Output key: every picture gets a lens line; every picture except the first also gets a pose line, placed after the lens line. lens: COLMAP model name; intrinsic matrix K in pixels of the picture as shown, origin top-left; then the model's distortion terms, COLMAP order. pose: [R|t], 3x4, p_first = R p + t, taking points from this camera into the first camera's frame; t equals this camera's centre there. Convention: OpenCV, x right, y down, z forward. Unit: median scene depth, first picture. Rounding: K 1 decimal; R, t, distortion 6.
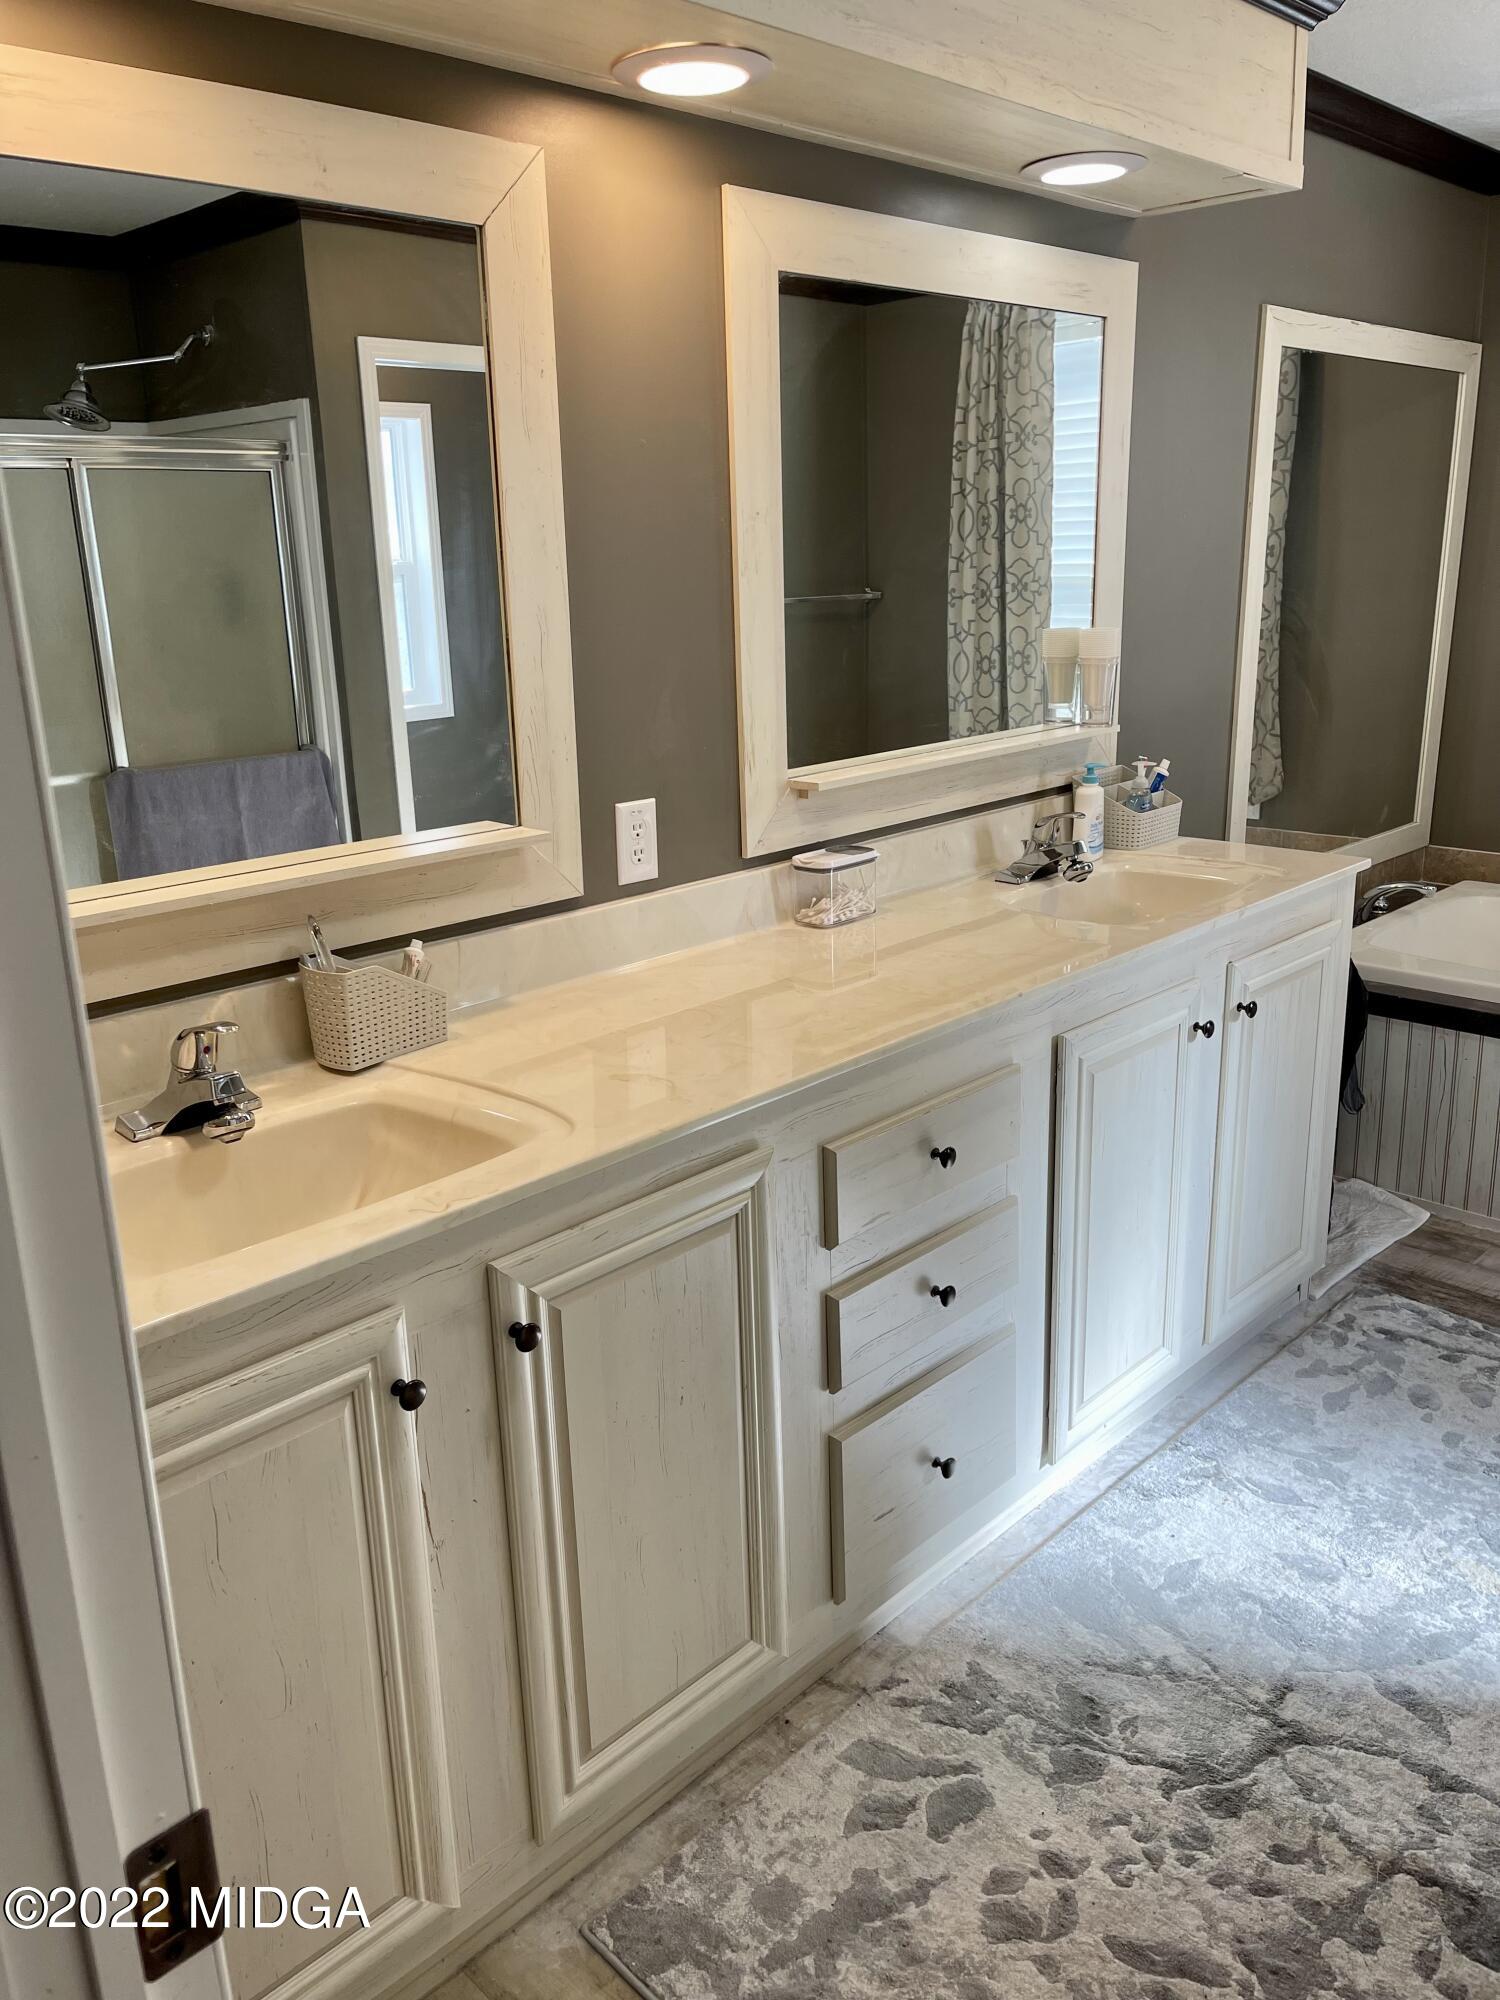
lens RADIAL K [[1501.6, 0, 733.6], [0, 1501.6, 981.7], [0, 0, 1]] dist [0.089262, -0.126321]
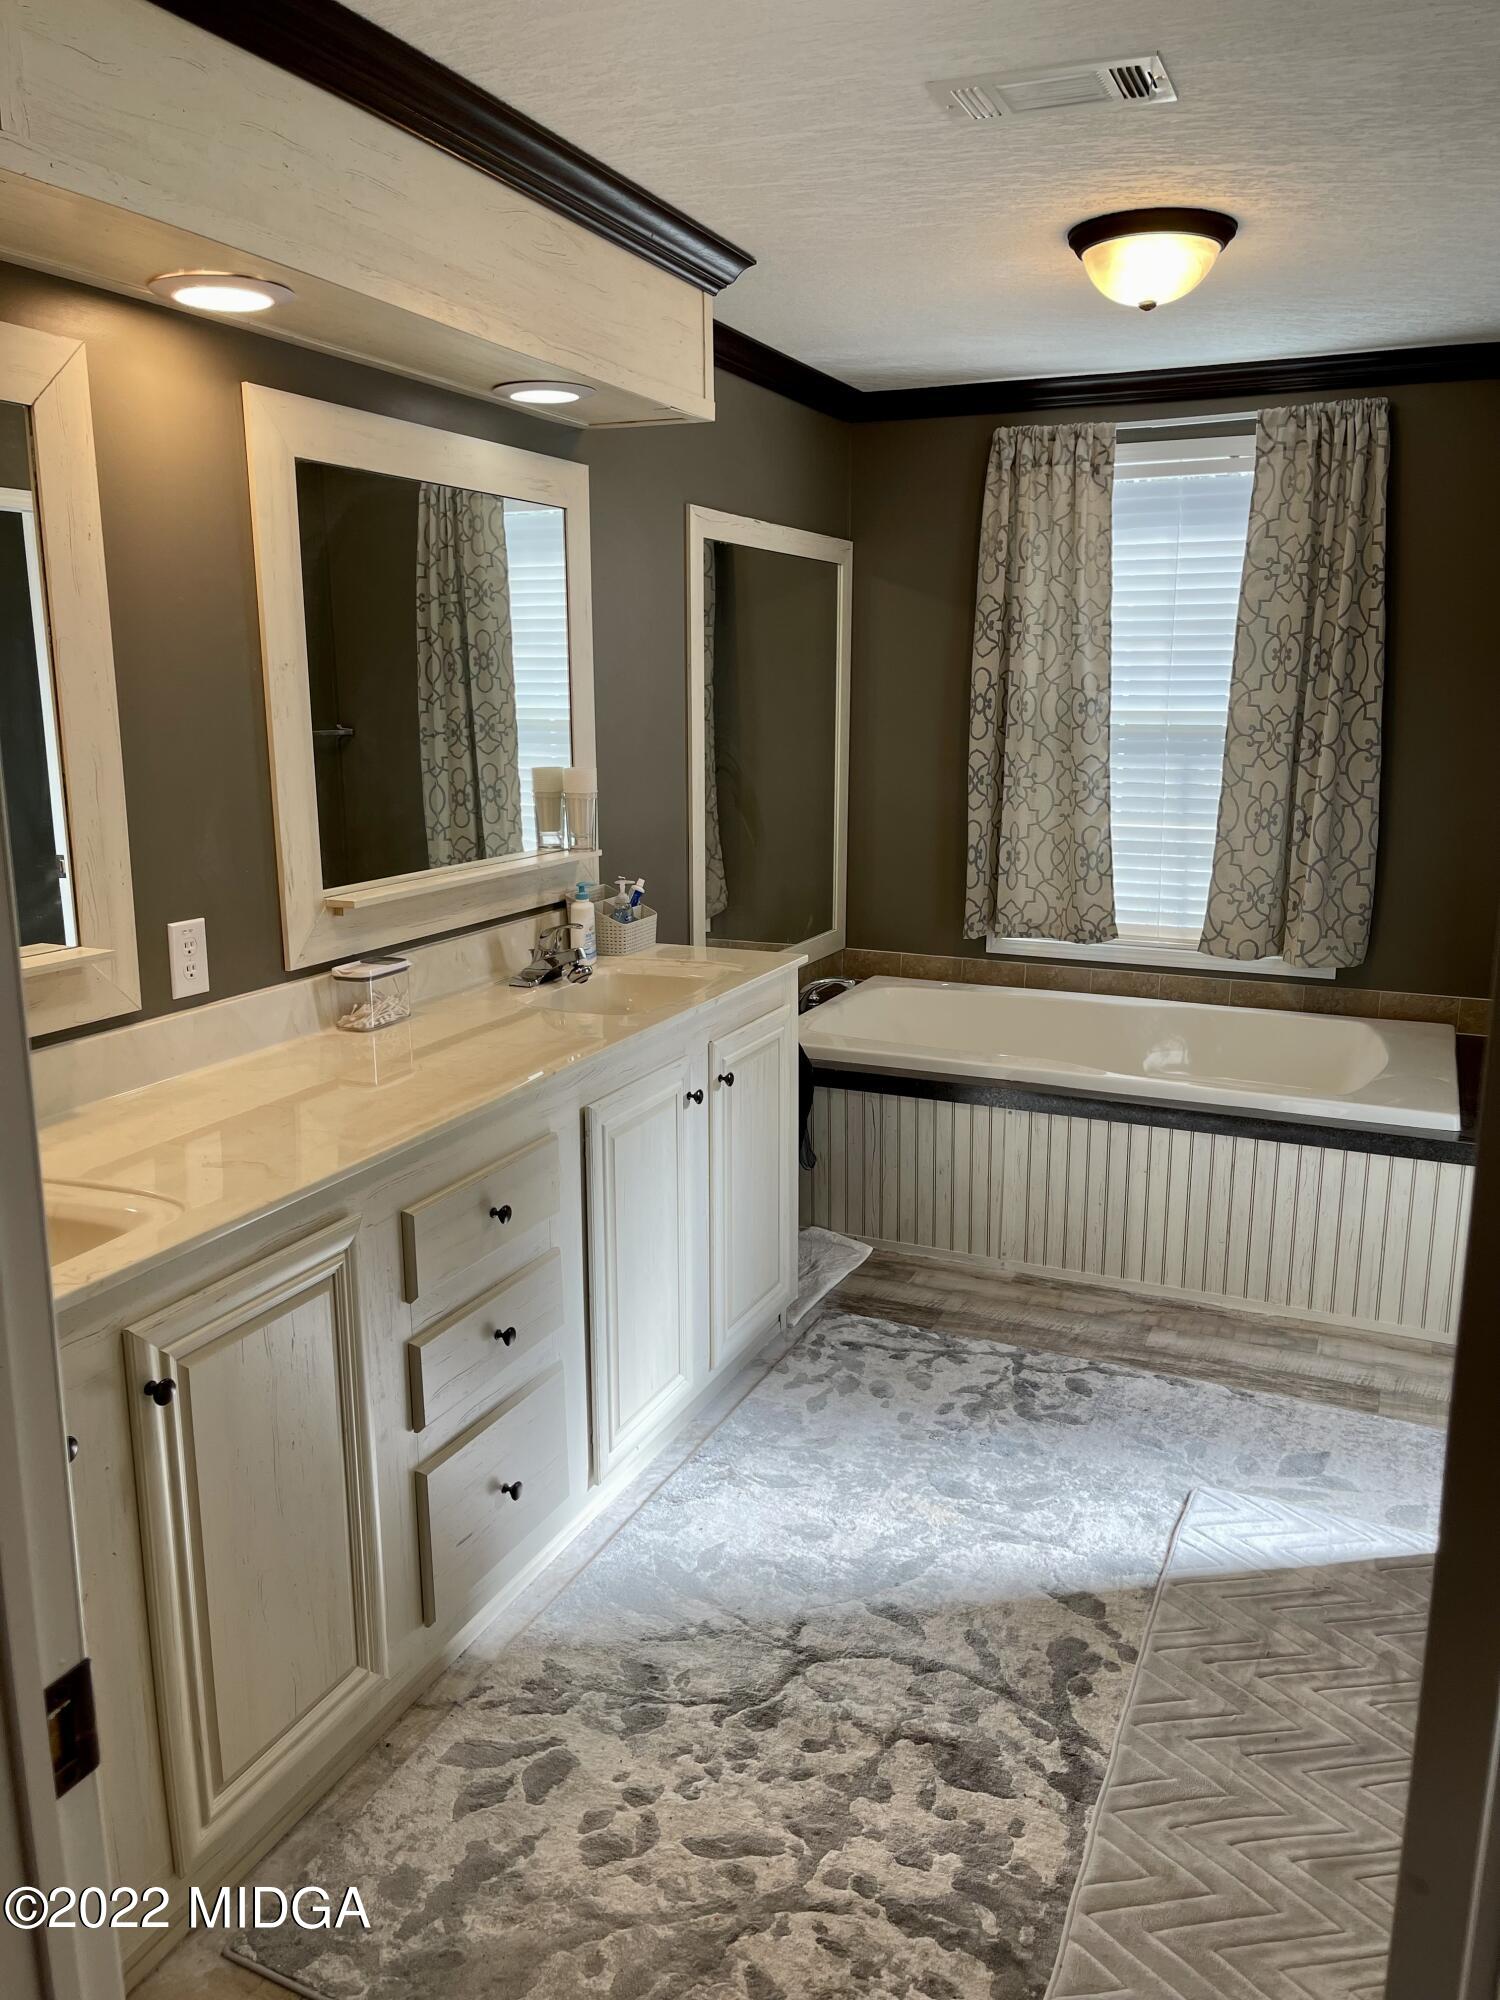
lens RADIAL K [[1506.1, 0, 750.0], [0, 1506.1, 1000.0], [0, 0, 1]] dist [0.090130, -0.116936]
pose [[0.932469, -0.049556, 0.357835, -0.078895], [0.075870, 0.995319, -0.059868, 0.031344], [-0.353193, 0.082974, 0.931864, -0.148355]]
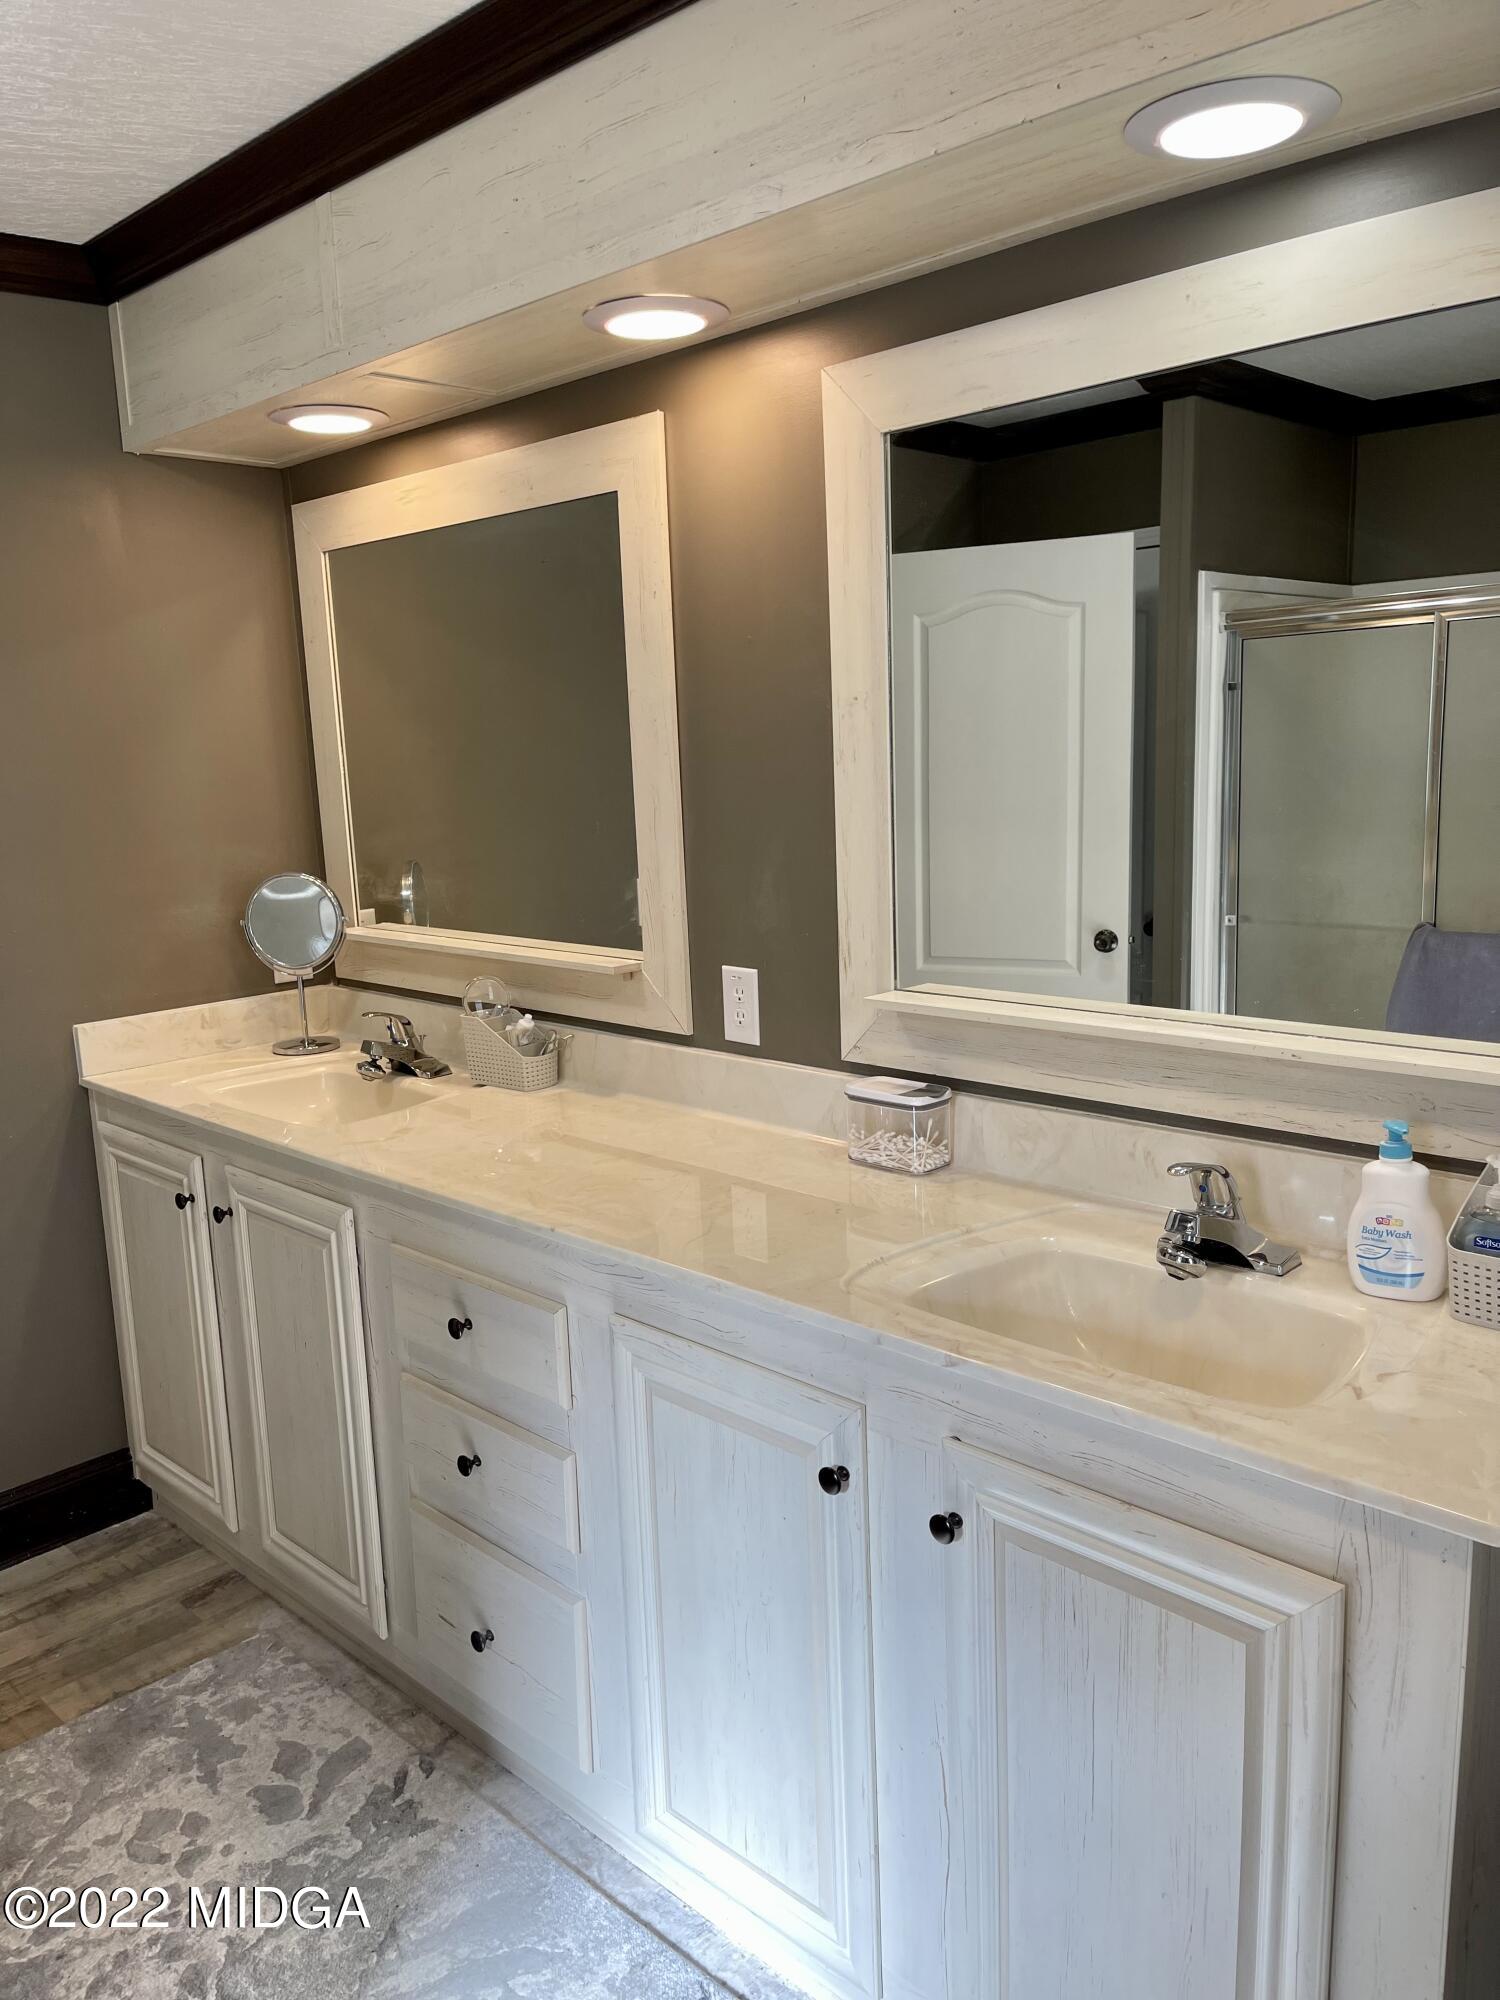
lens RADIAL K [[1501.6, 0, 733.6], [0, 1501.6, 981.7], [0, 0, 1]] dist [0.089262, -0.126321]
pose [[0.000127, 0.190588, -0.981670, 0.963060], [-0.243518, 0.952124, 0.184820, -0.299673], [0.969896, 0.239031, 0.046533, 0.923171]]
